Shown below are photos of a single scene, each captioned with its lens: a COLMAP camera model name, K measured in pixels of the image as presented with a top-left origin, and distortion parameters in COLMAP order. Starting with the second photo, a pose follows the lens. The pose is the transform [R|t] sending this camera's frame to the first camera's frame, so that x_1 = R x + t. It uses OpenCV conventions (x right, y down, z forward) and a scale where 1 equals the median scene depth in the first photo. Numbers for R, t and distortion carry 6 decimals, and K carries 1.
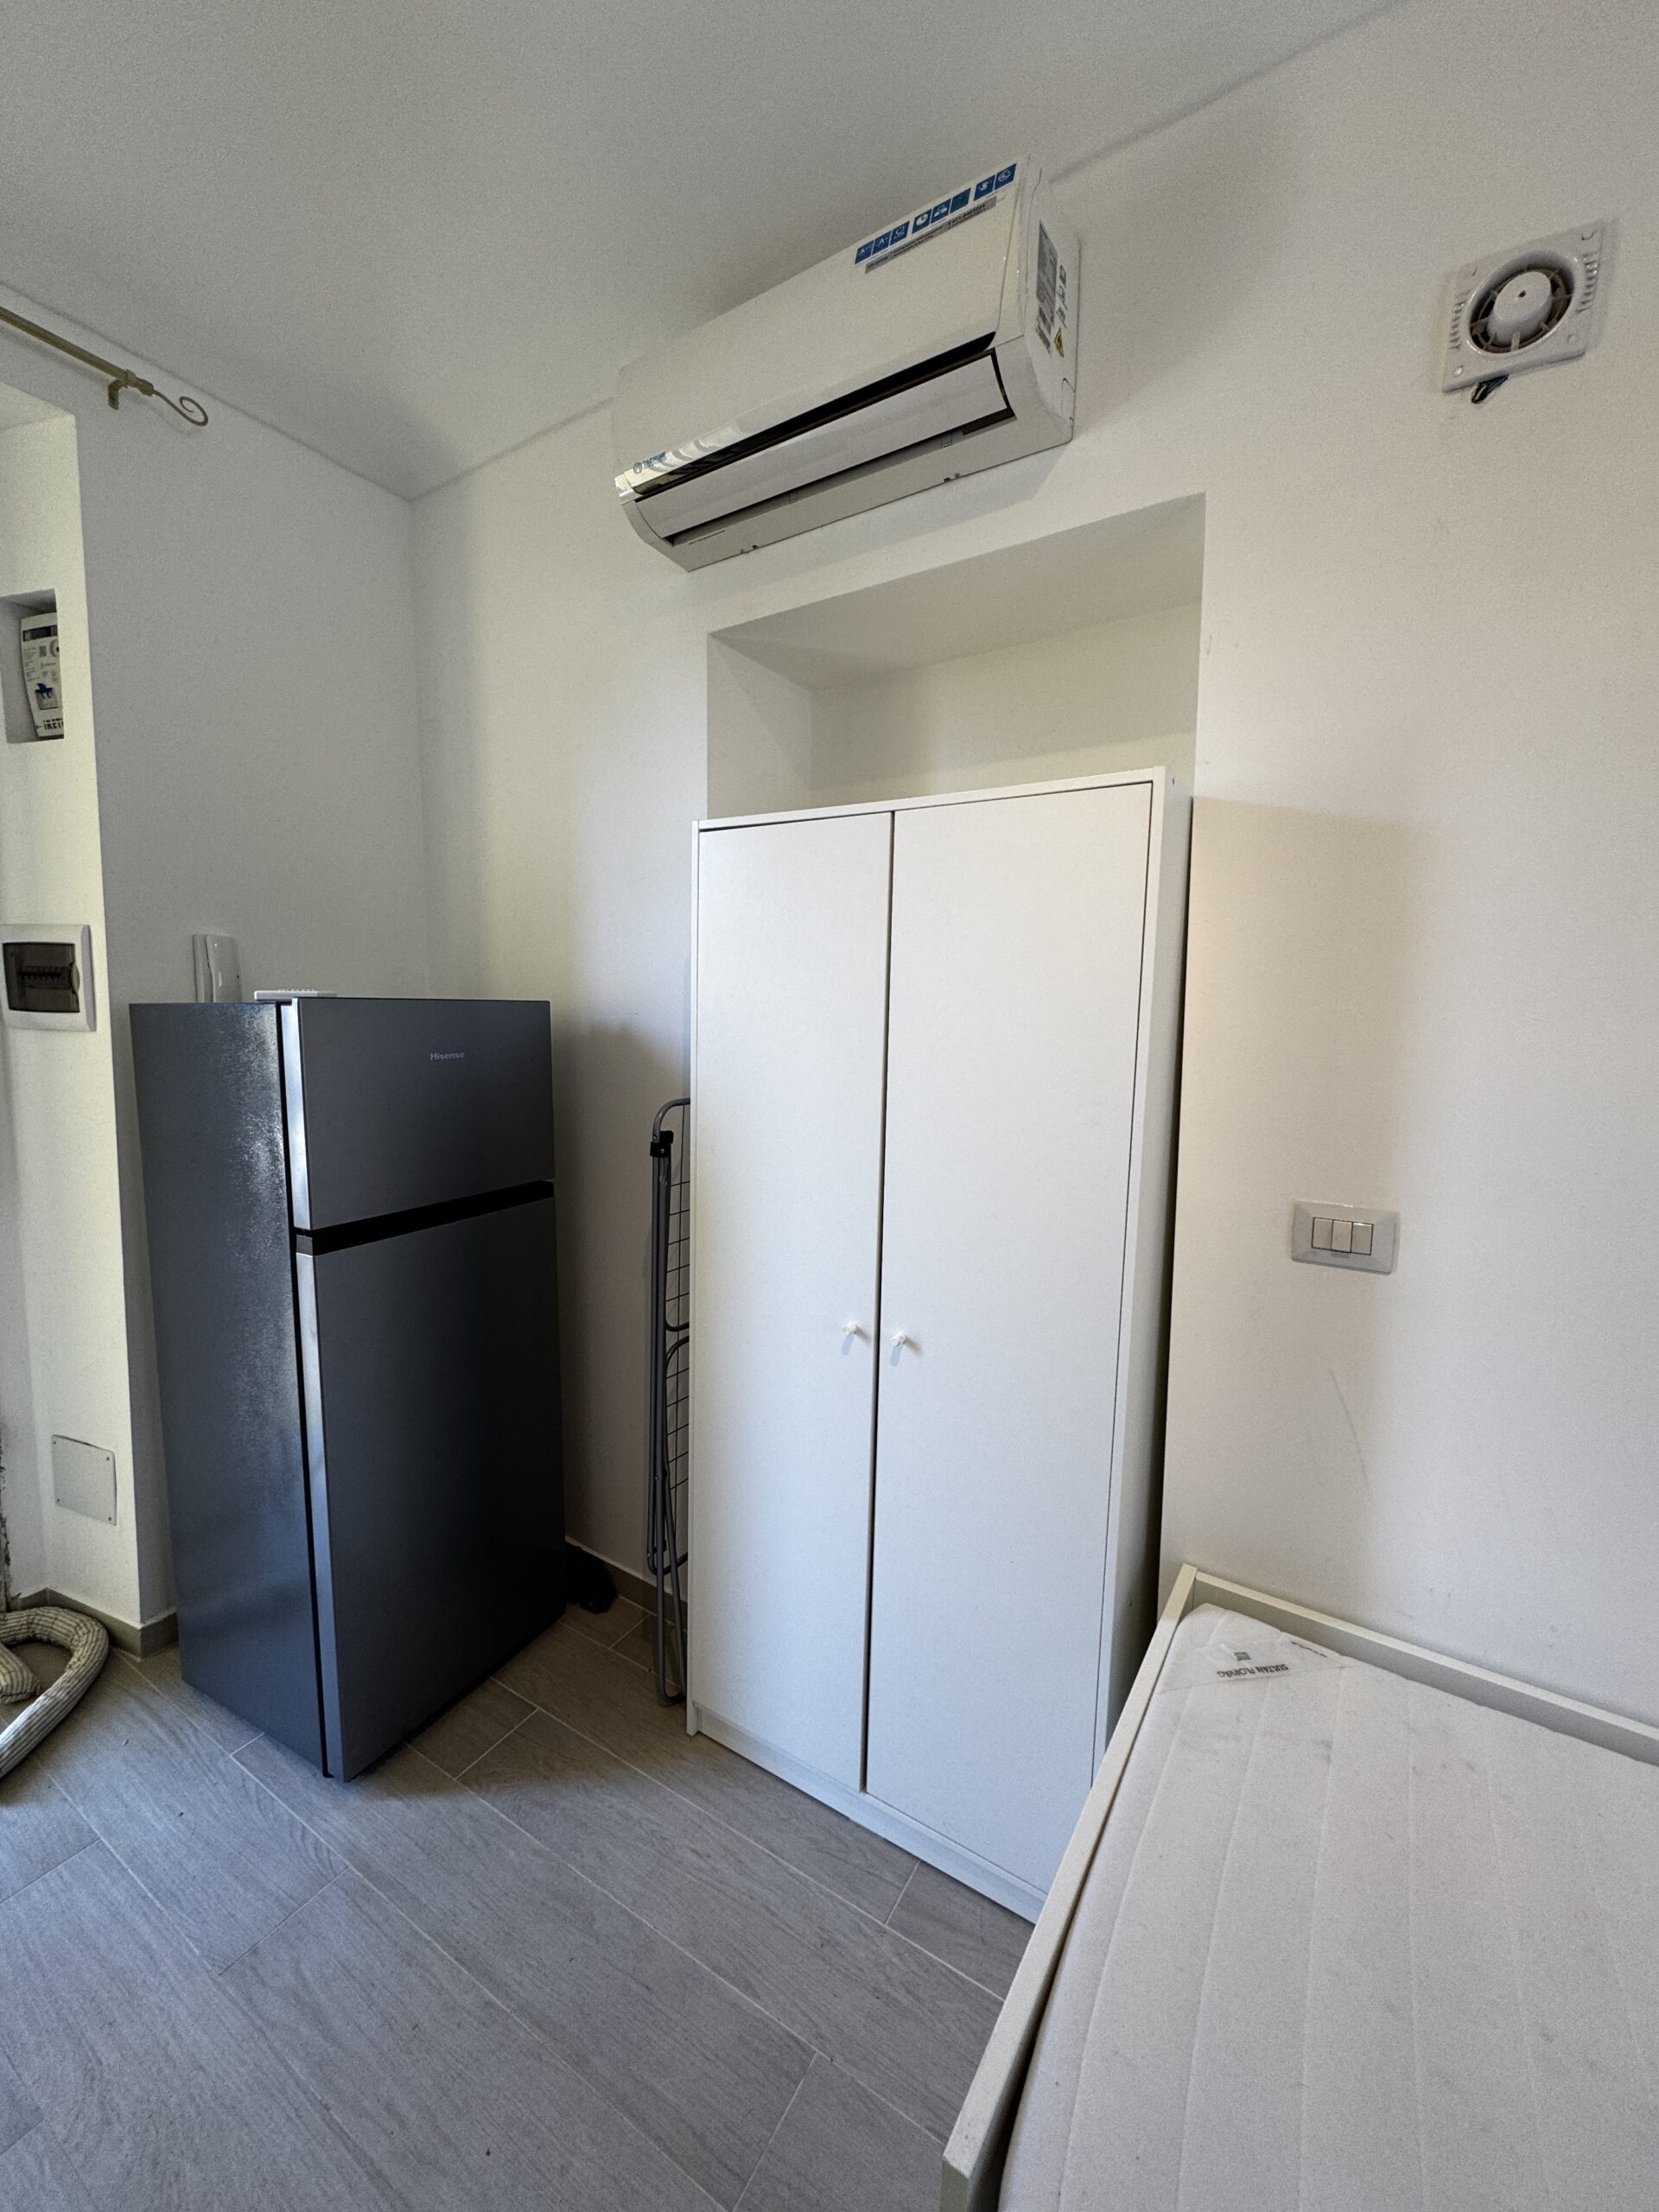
lens RADIAL K [[878.1, 0, 833.0], [0, 878.1, 1104.9], [0, 0, 1]] dist [-0.002926, 0.000368]
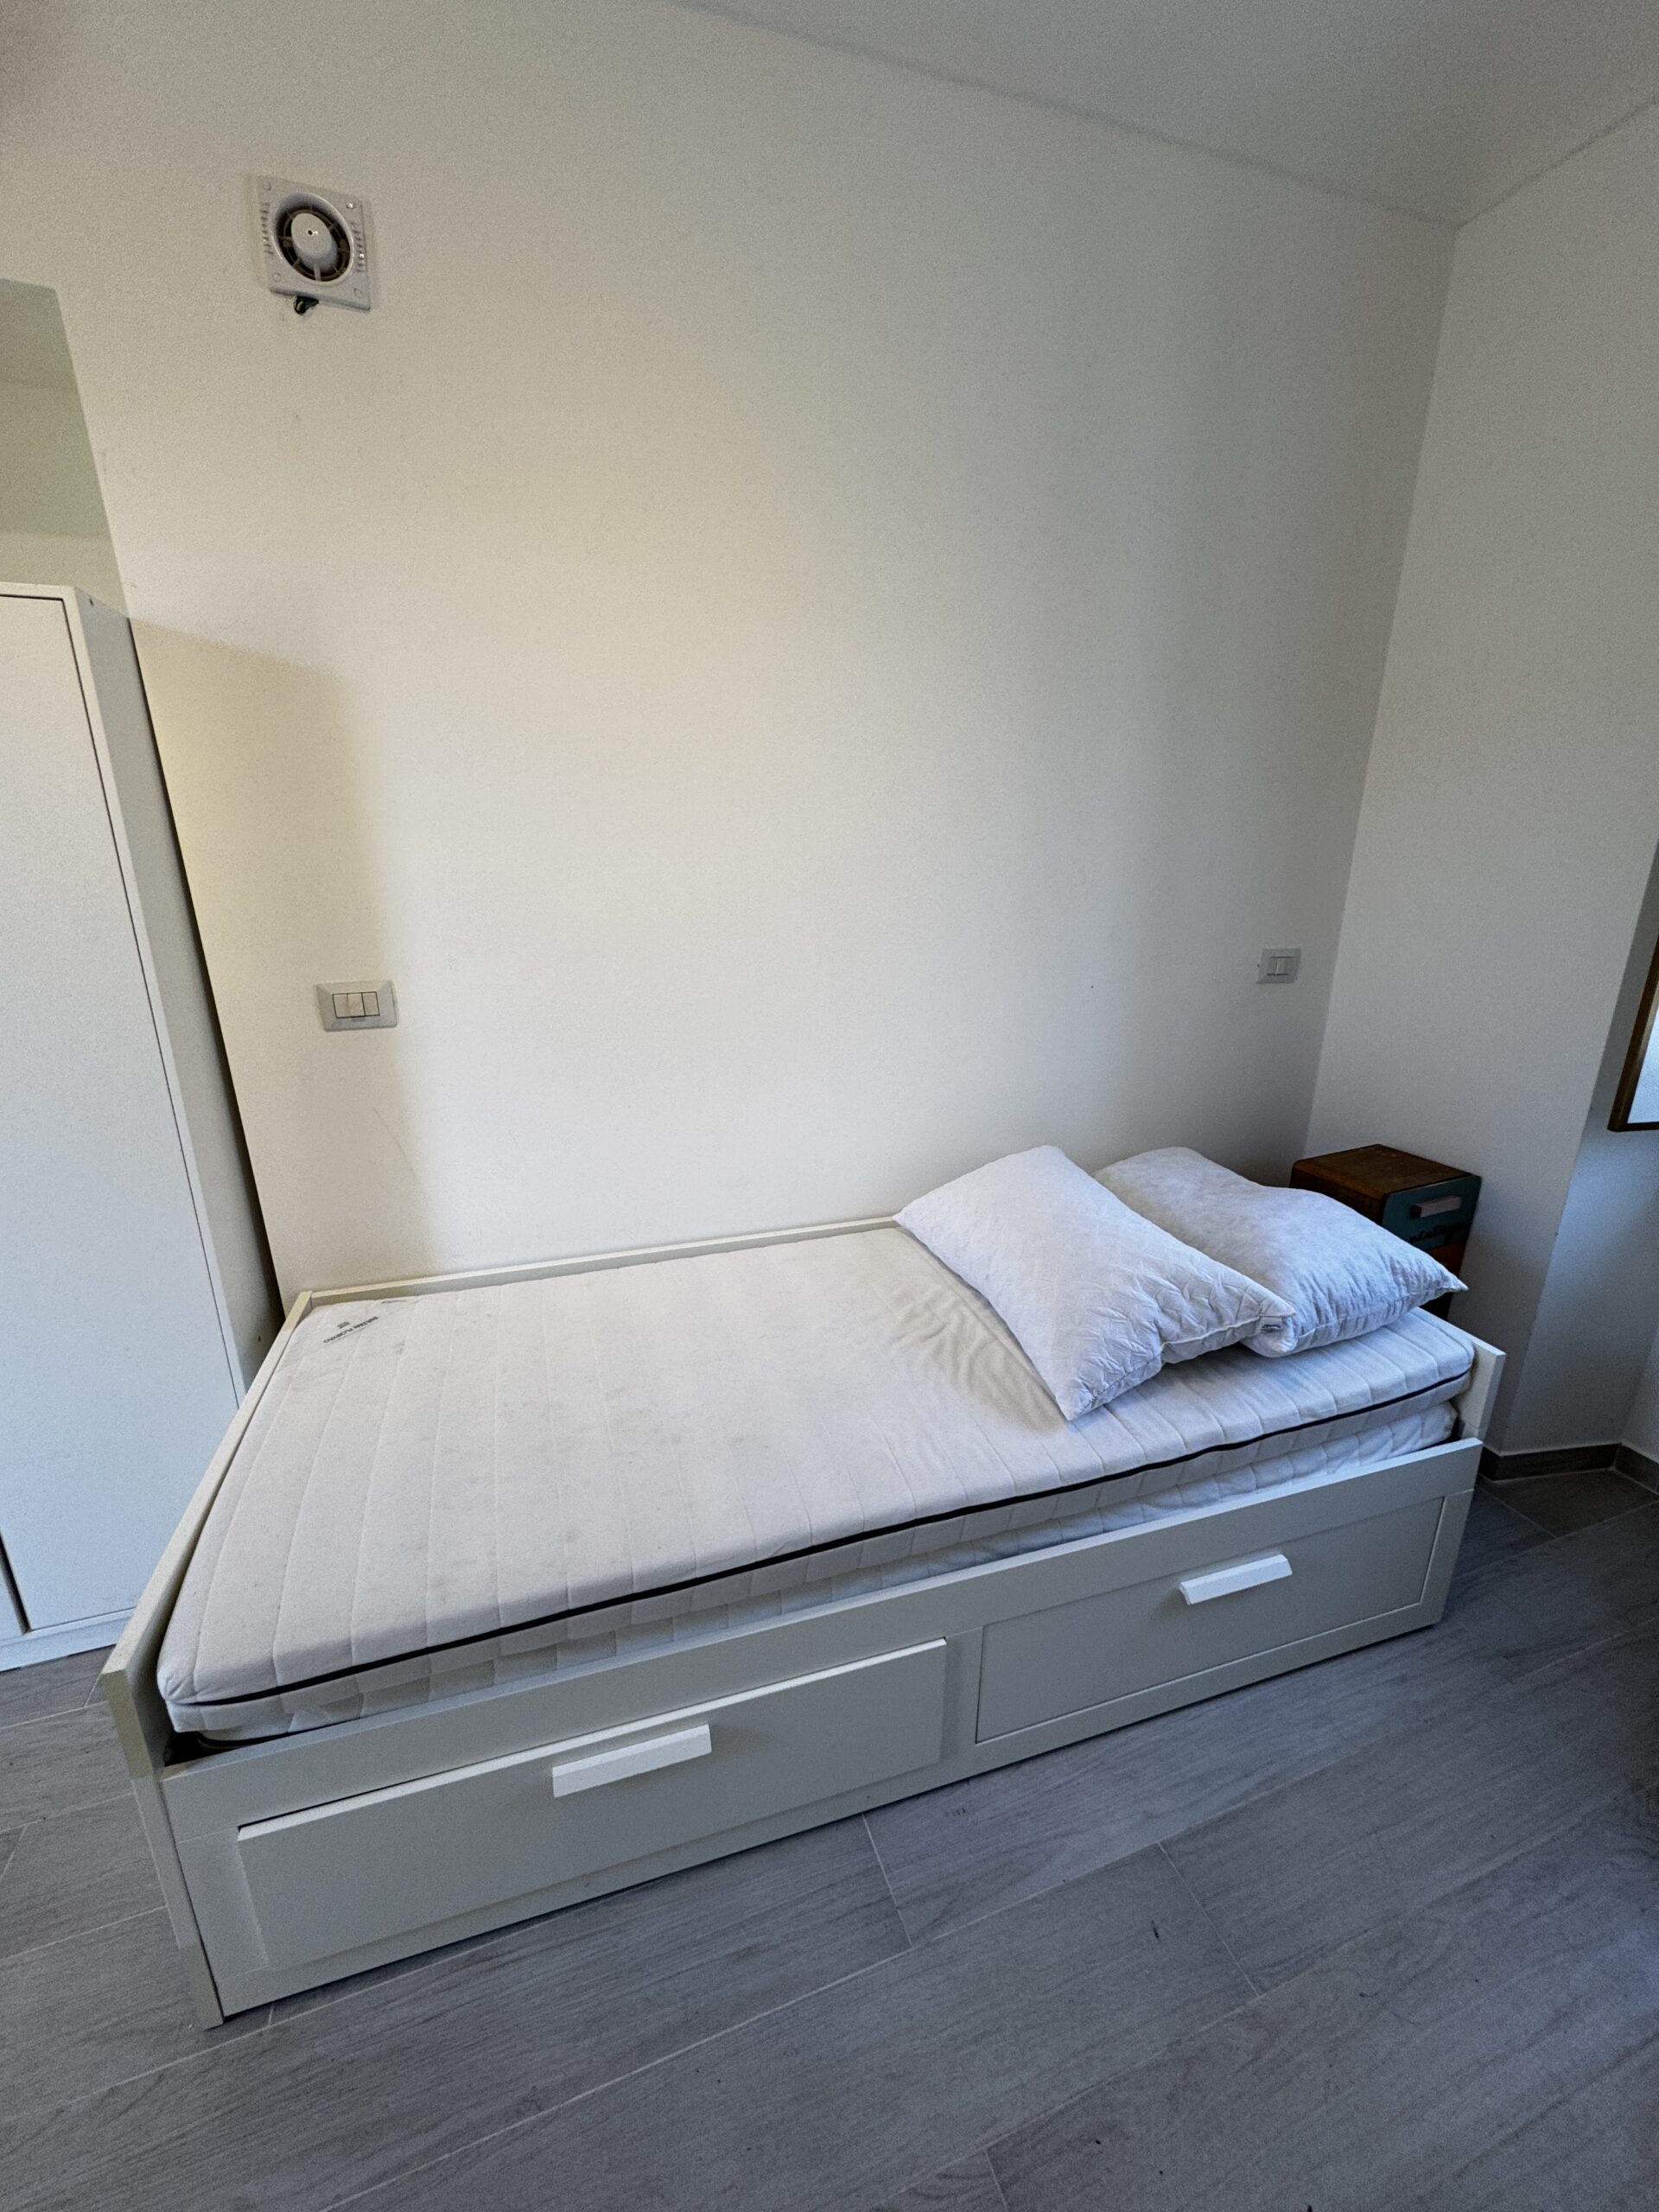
lens RADIAL K [[878.1, 0, 828.6], [0, 878.1, 1103.3], [0, 0, 1]] dist [-0.002926, 0.000368]
pose [[0.631551, -0.239424, 0.737441, 0.022813], [0.097427, 0.968094, 0.230873, 0.055682], [-0.769188, -0.073961, 0.634727, -0.372542]]
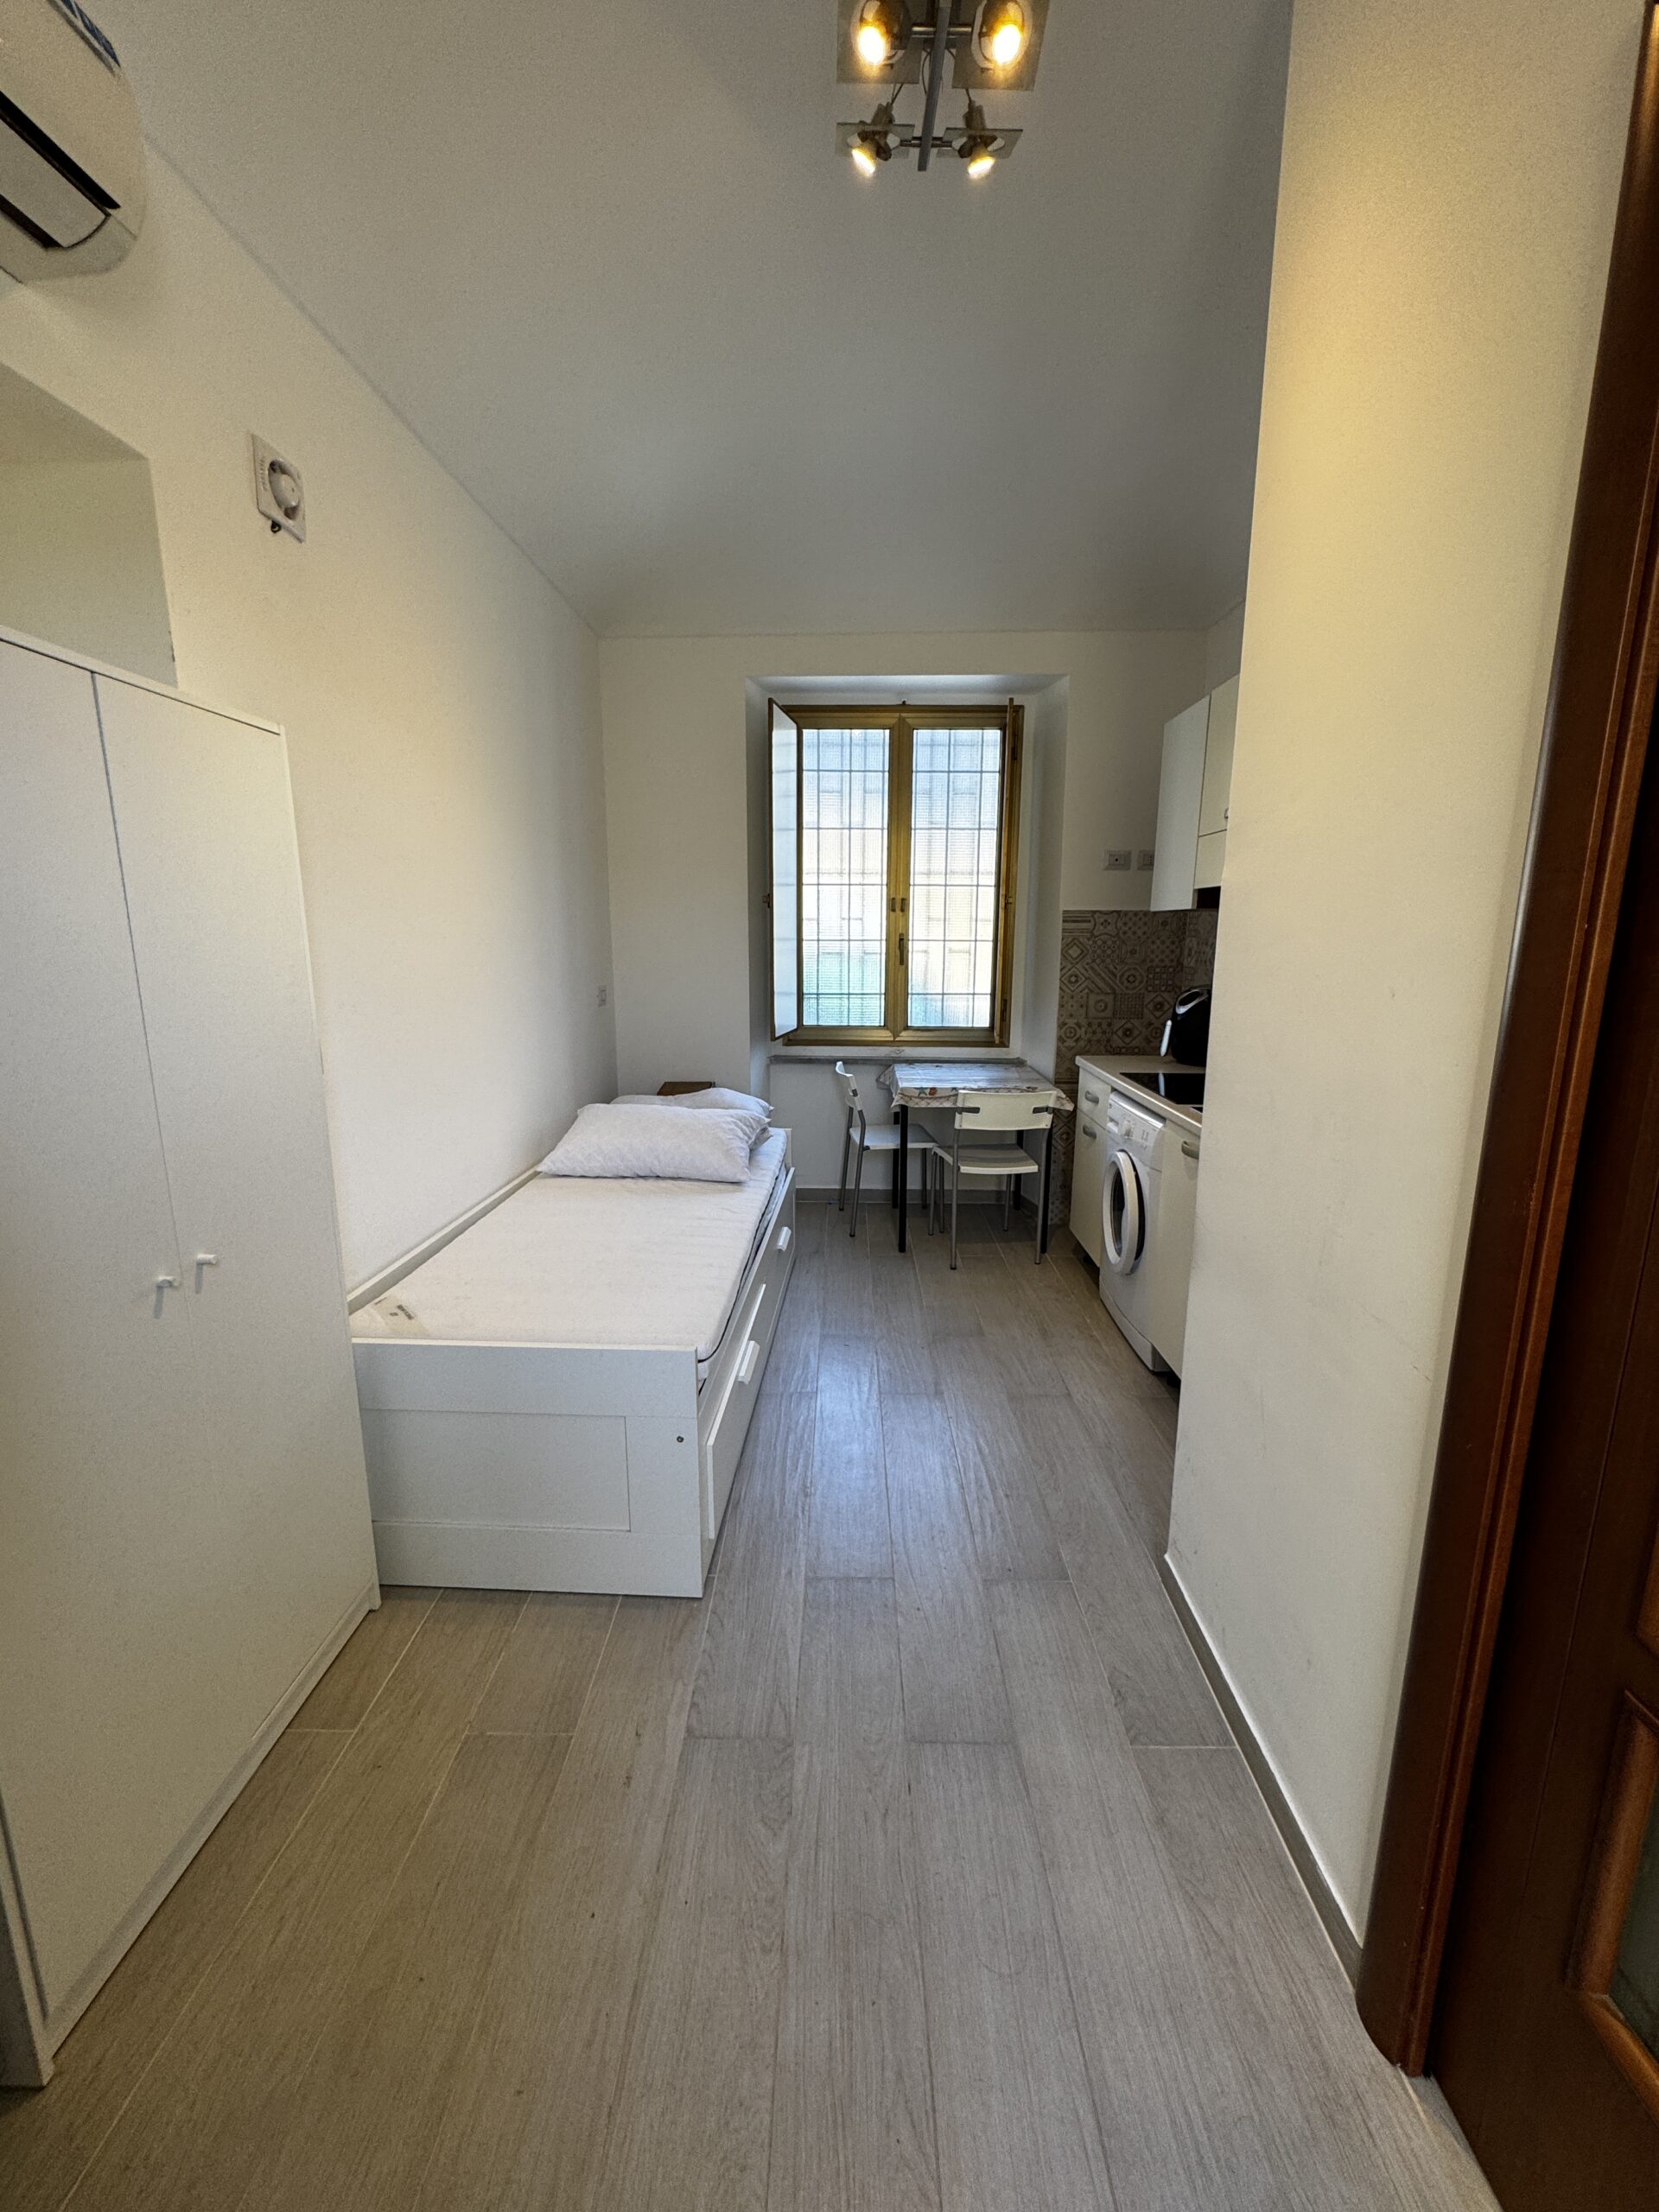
lens RADIAL K [[878.1, 0, 831.6], [0, 878.1, 1103.5], [0, 0, 1]] dist [-0.002926, 0.000368]
pose [[-0.504975, -0.187828, 0.842449, -1.146578], [0.082349, 0.961099, 0.263643, -0.101426], [-0.859196, 0.202509, -0.469864, 0.909688]]
